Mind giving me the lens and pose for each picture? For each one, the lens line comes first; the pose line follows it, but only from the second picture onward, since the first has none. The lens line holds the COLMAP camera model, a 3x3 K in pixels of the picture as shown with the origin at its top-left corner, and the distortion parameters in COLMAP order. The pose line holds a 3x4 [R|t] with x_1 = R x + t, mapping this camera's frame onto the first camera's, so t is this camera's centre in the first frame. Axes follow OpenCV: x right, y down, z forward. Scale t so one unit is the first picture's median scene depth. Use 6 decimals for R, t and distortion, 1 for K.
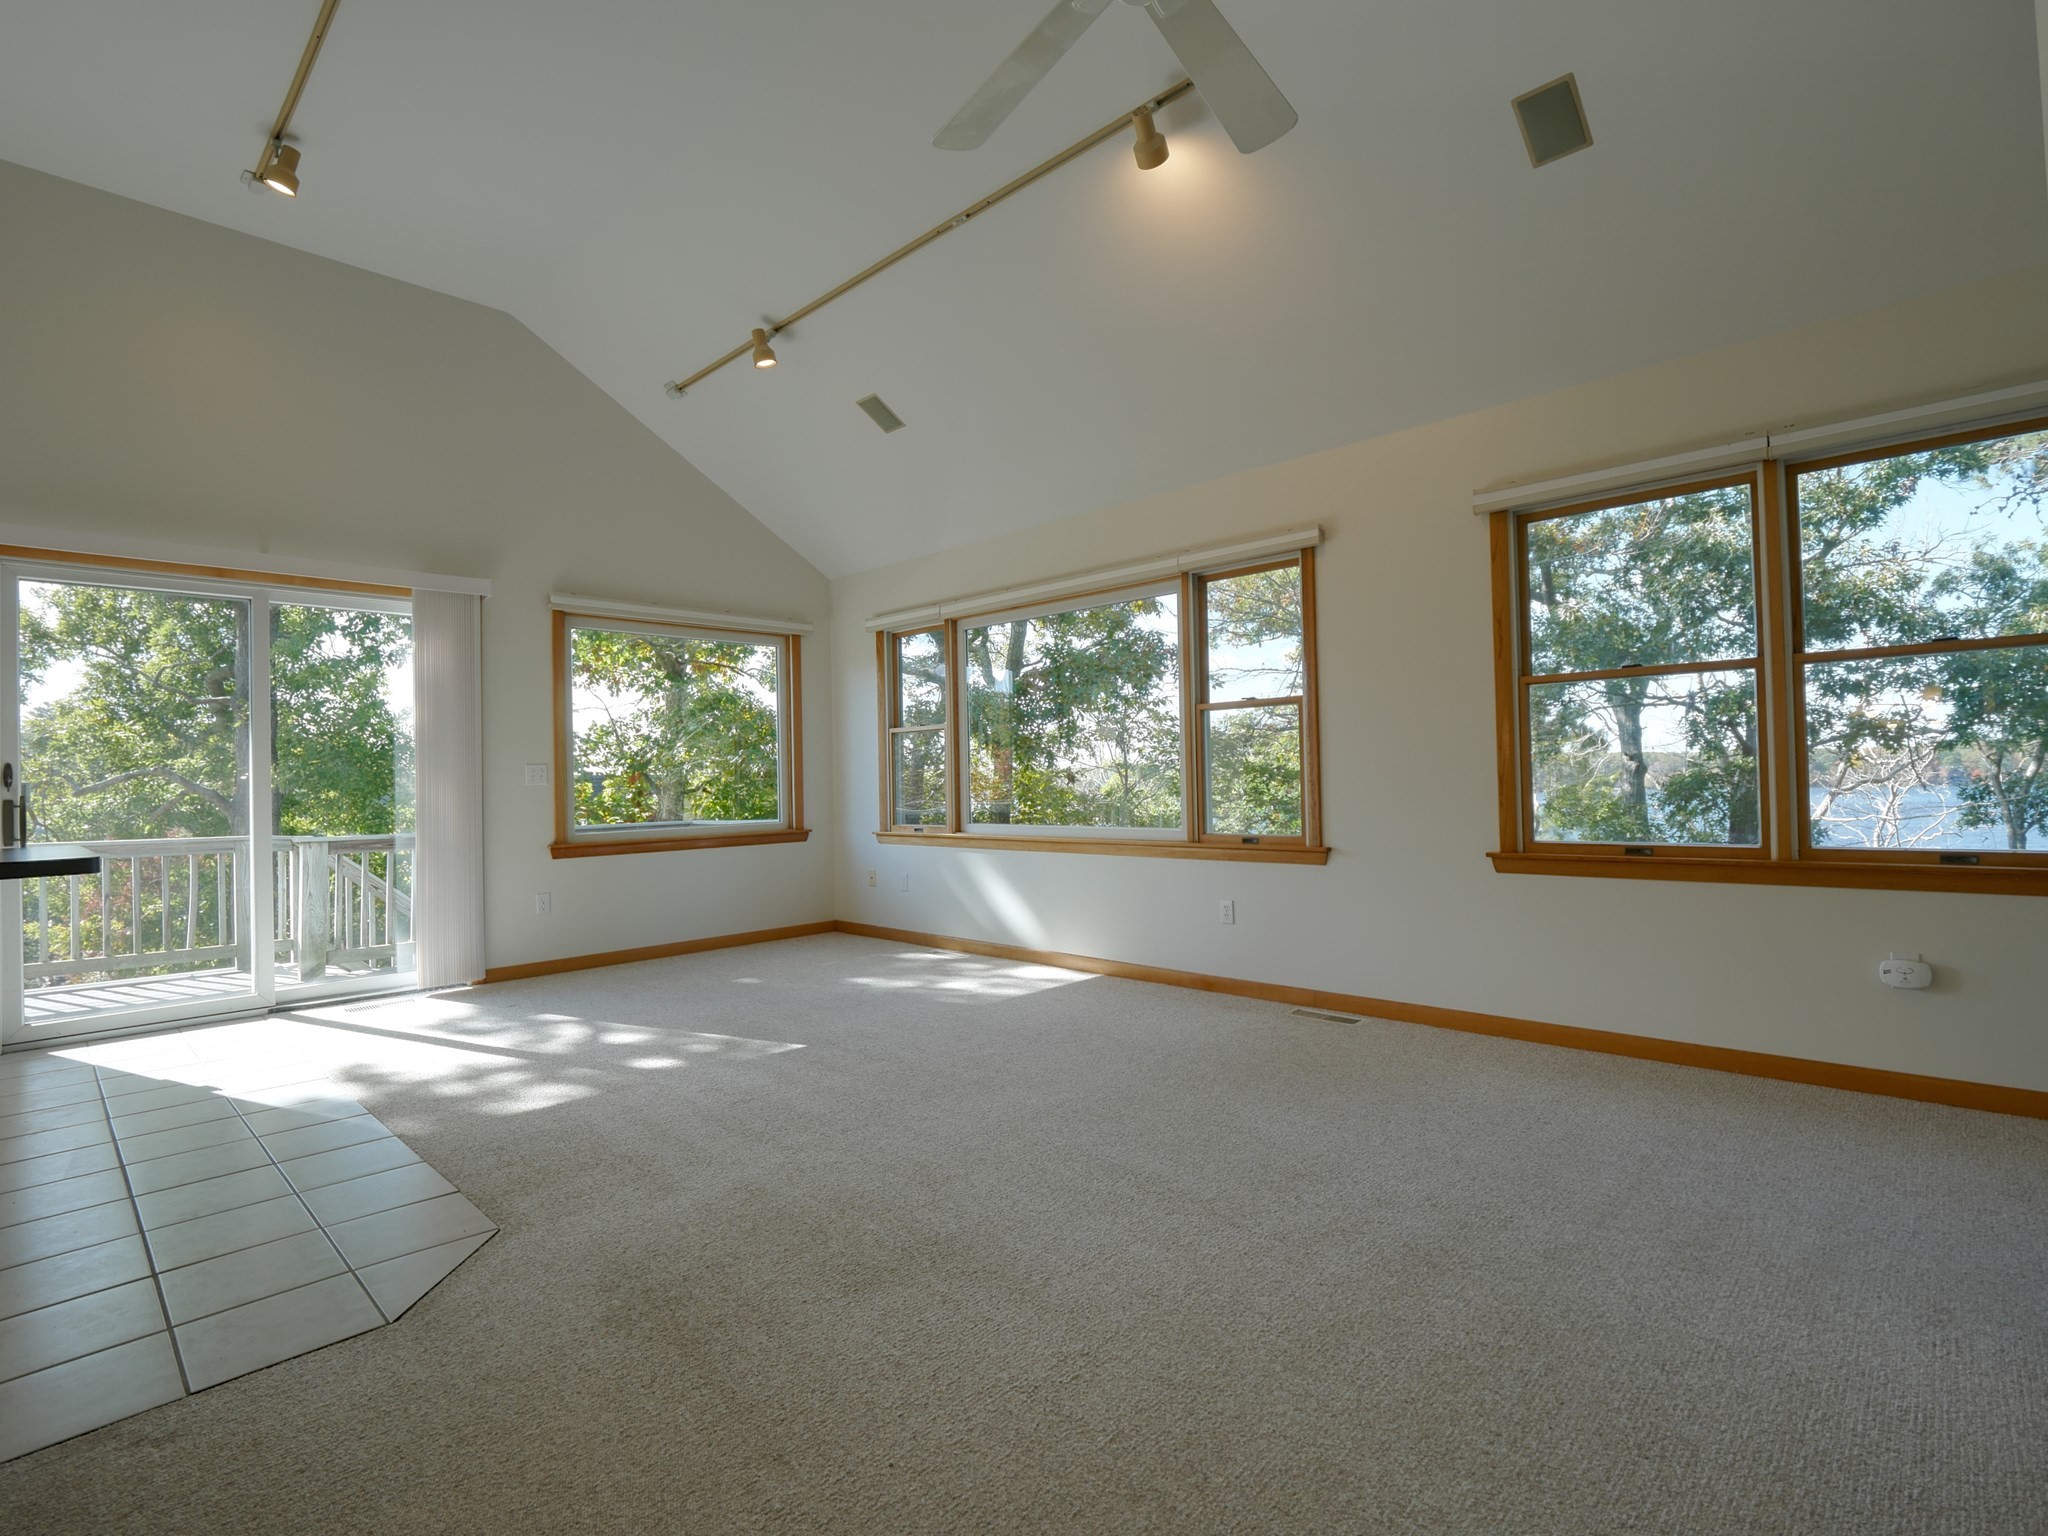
lens RADIAL K [[975.0, 0, 1024.6], [0, 975.0, 763.7], [0, 0, 1]] dist [-0.016737, -0.001115]
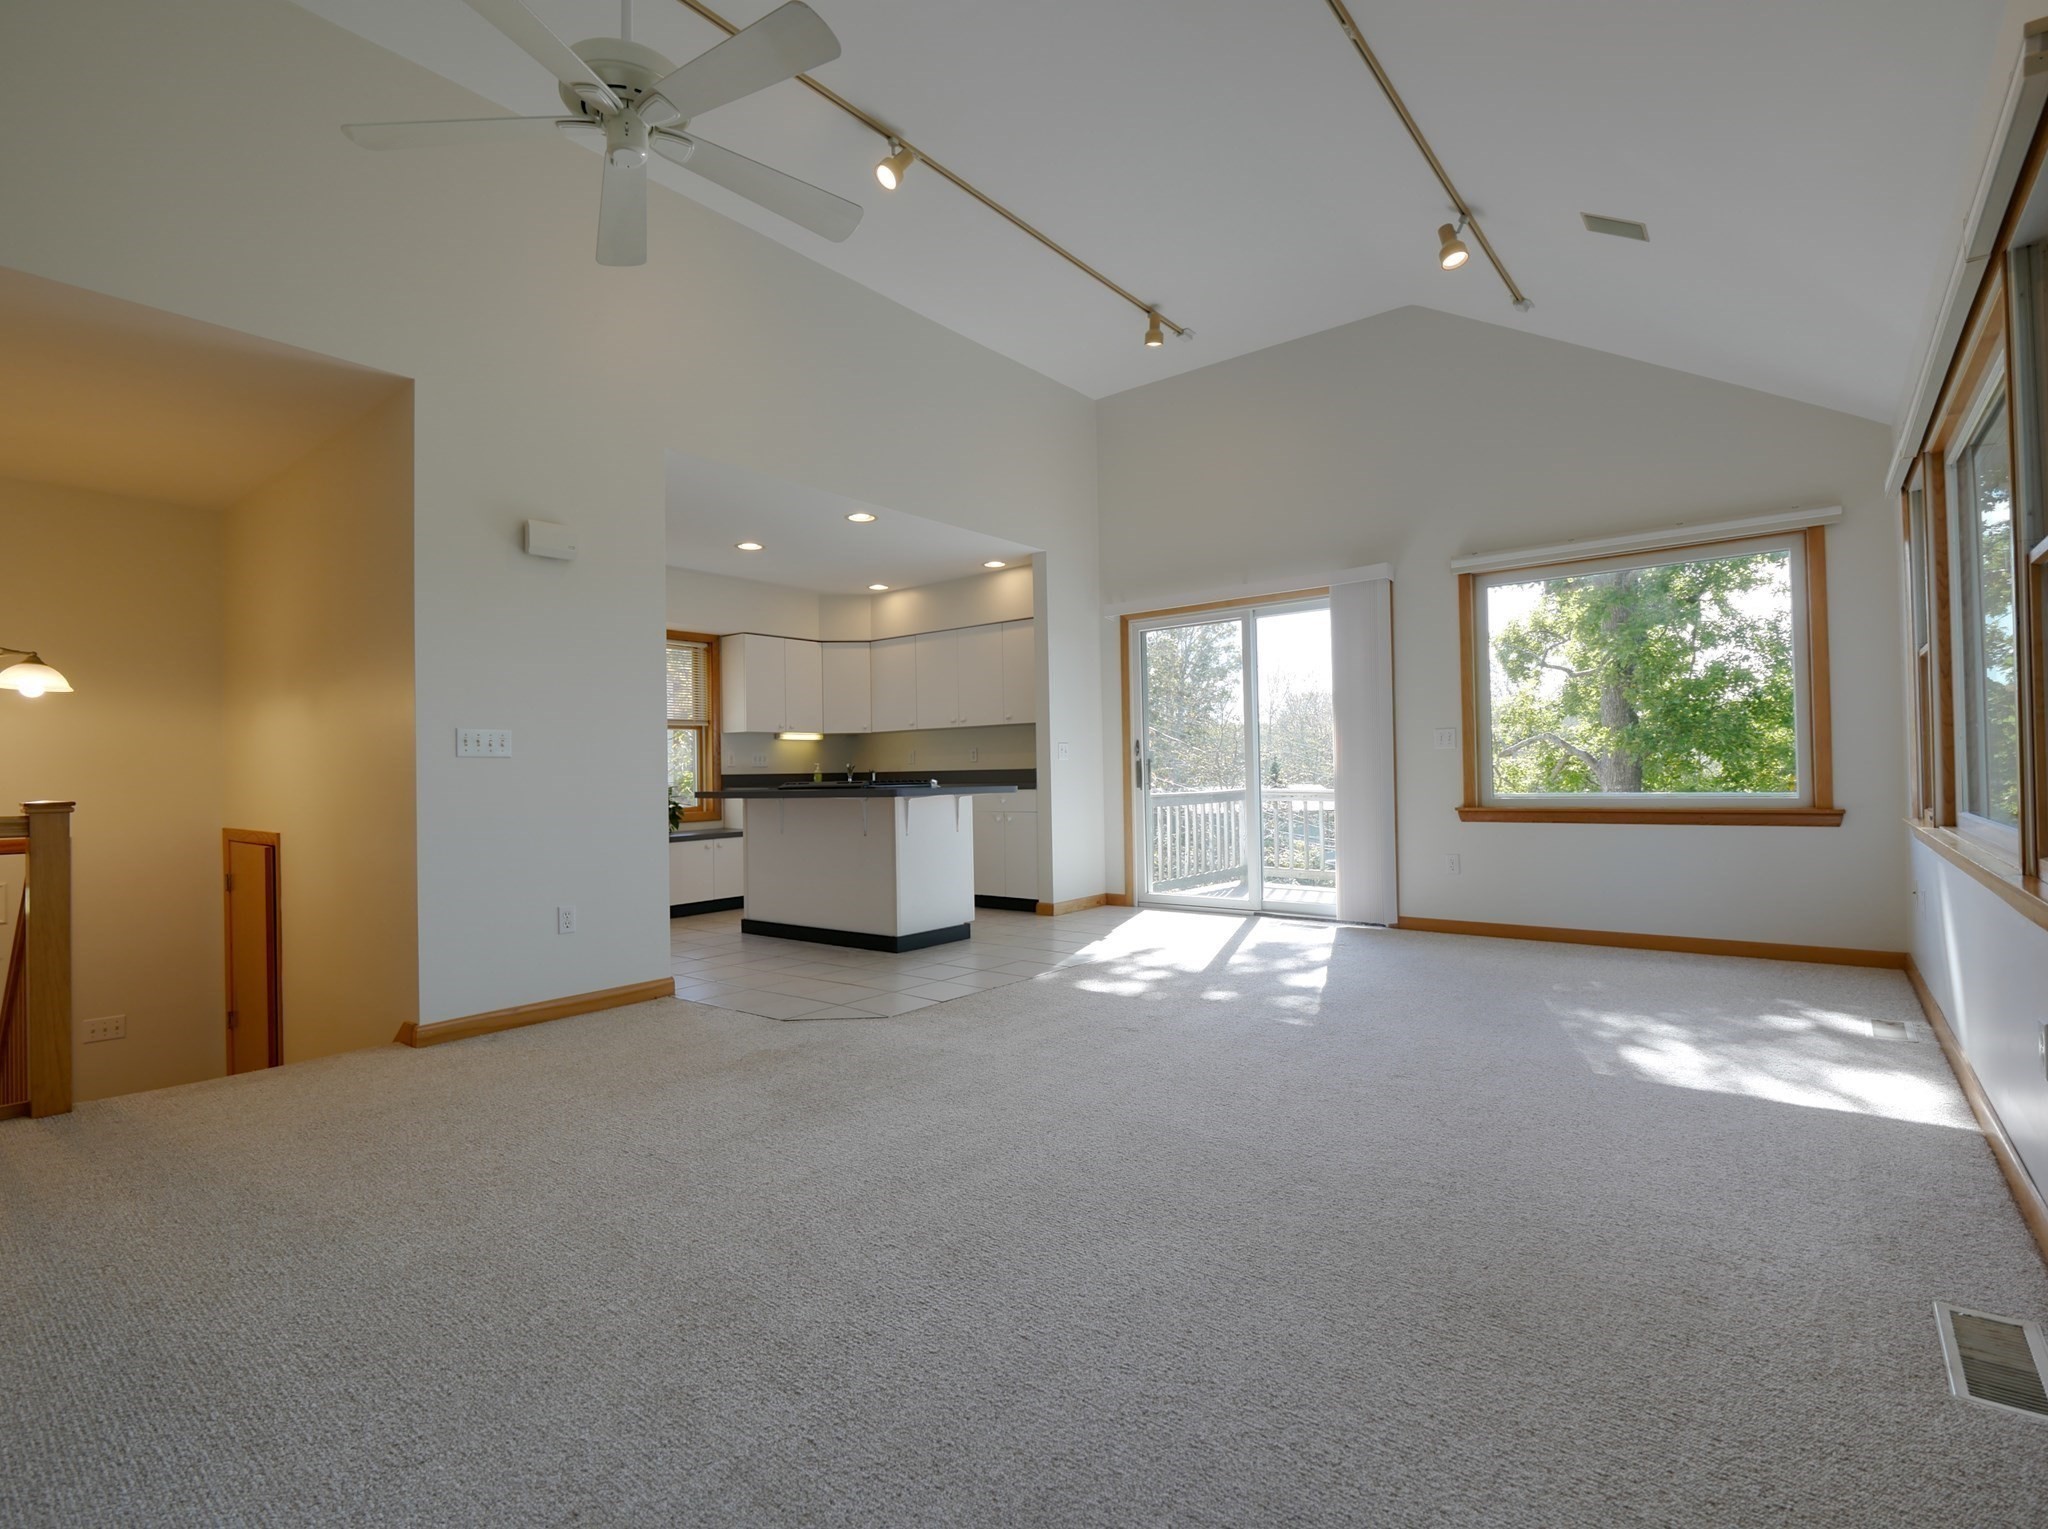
lens RADIAL K [[975.4, 0, 1020.2], [0, 975.4, 764.6], [0, 0, 1]] dist [-0.024482, 0.004525]
pose [[0.087993, 0.009208, -0.996079, 0.574251], [0.033770, 0.999355, 0.012221, 0.013159], [0.995549, -0.034713, 0.087625, 0.538887]]
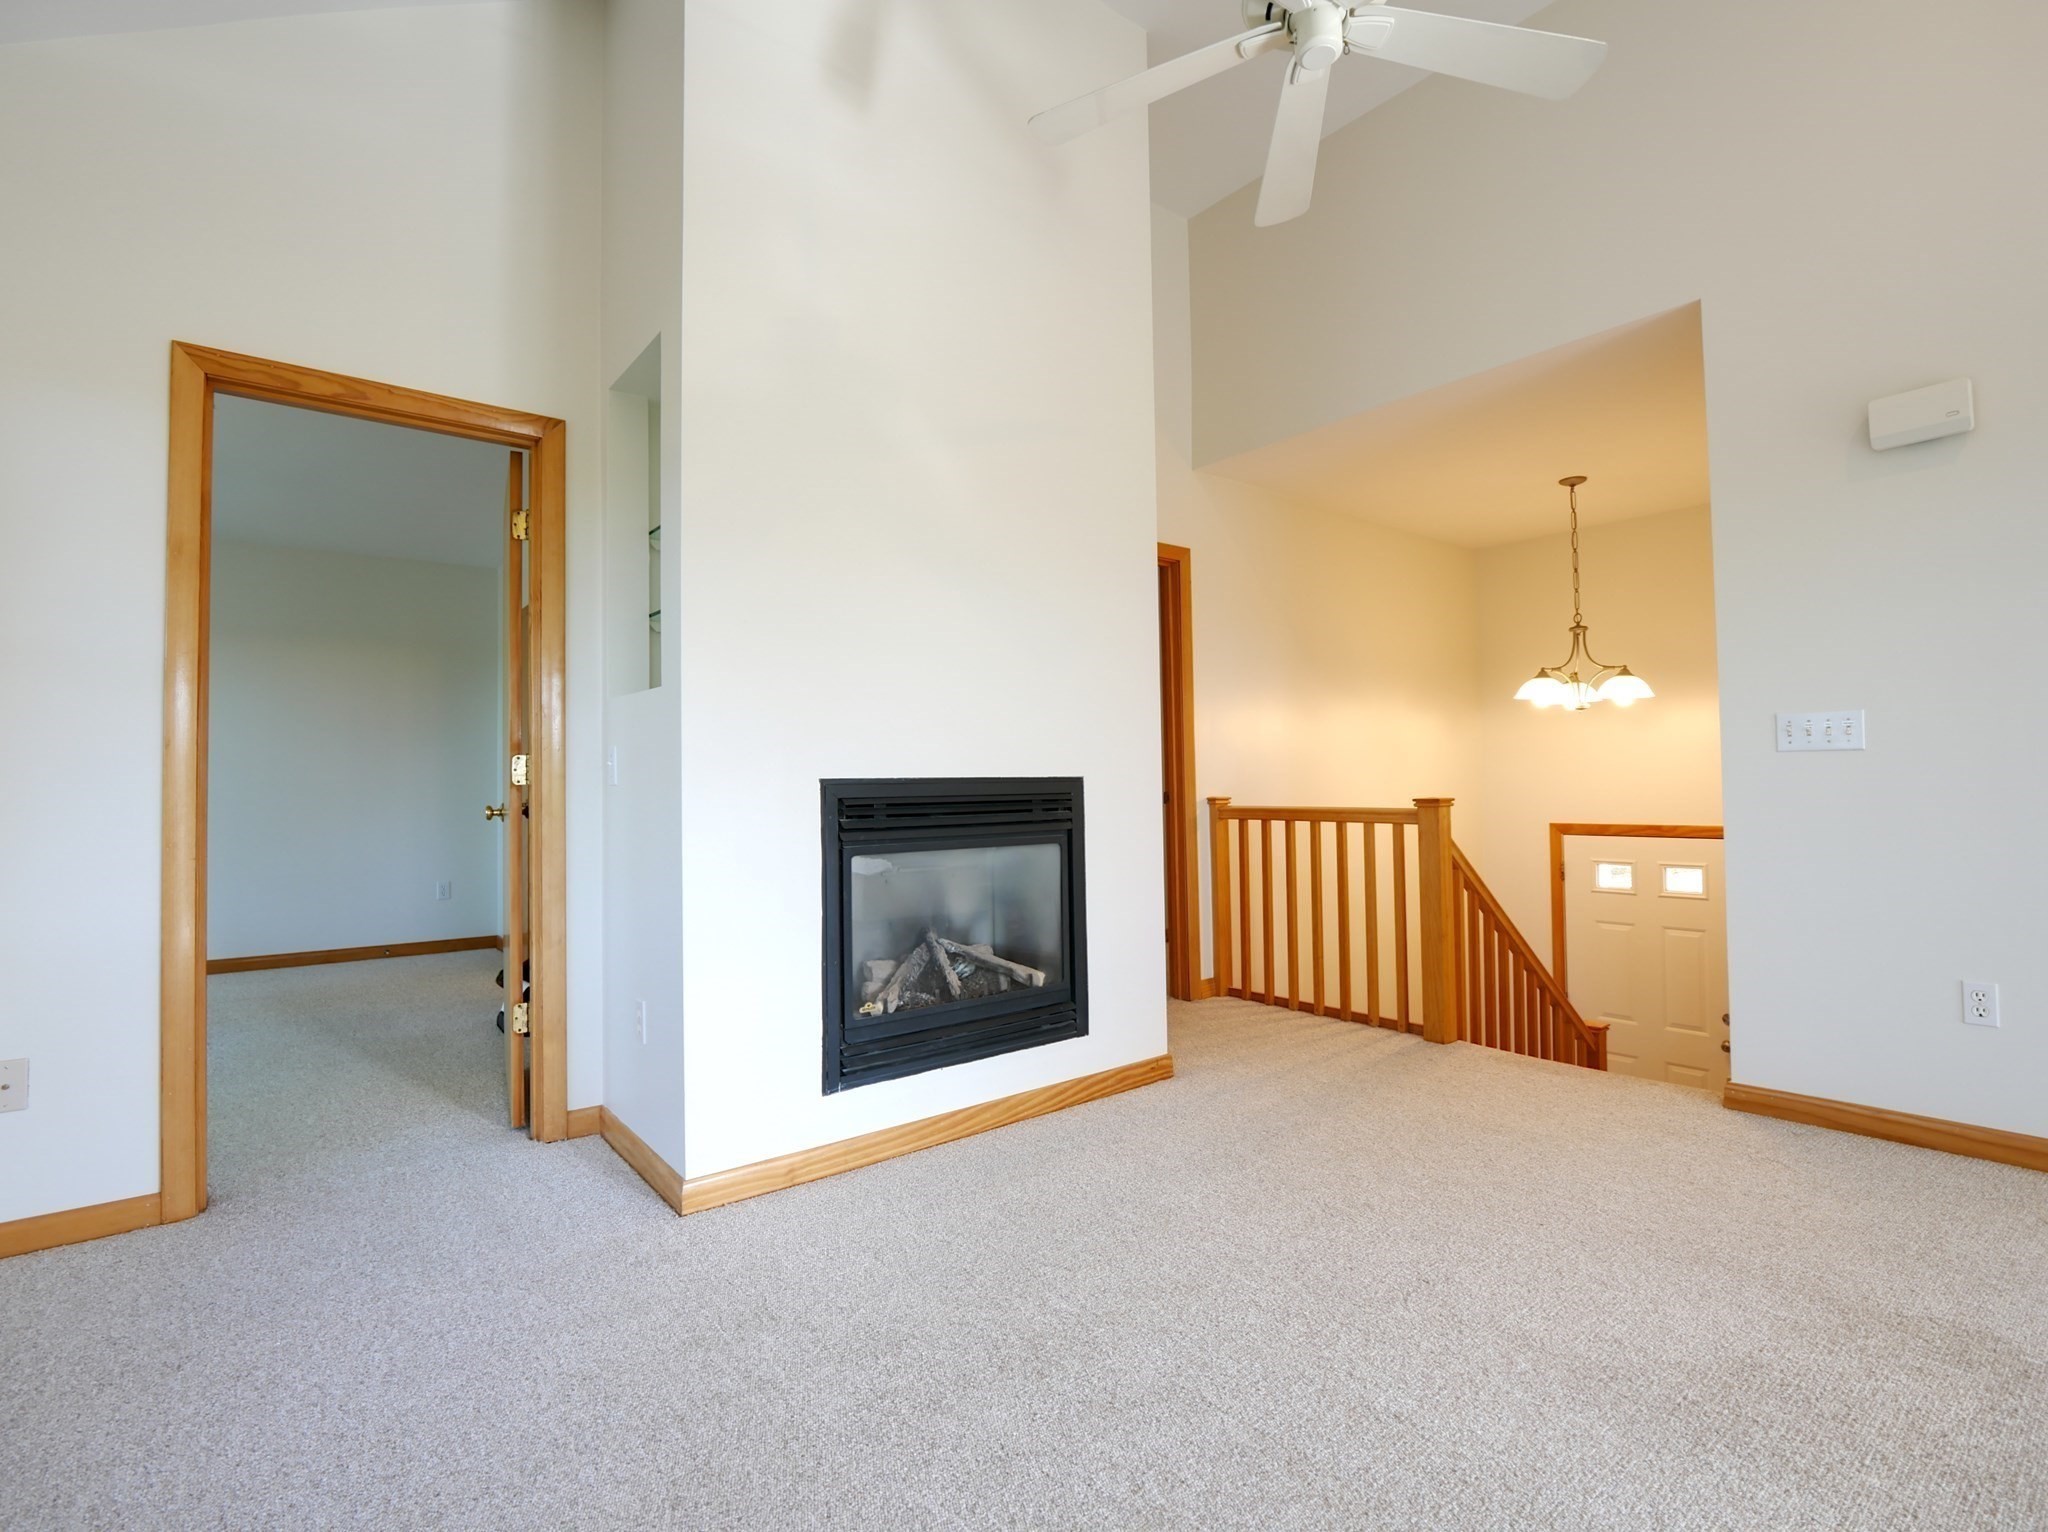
lens RADIAL K [[975.4, 0, 1020.2], [0, 975.4, 766.1], [0, 0, 1]] dist [-0.024482, 0.004525]
pose [[-0.990571, 0.039697, 0.131127, 0.140651], [0.034249, 0.998464, -0.043547, 0.020005], [-0.132654, -0.038646, -0.990409, 0.812270]]
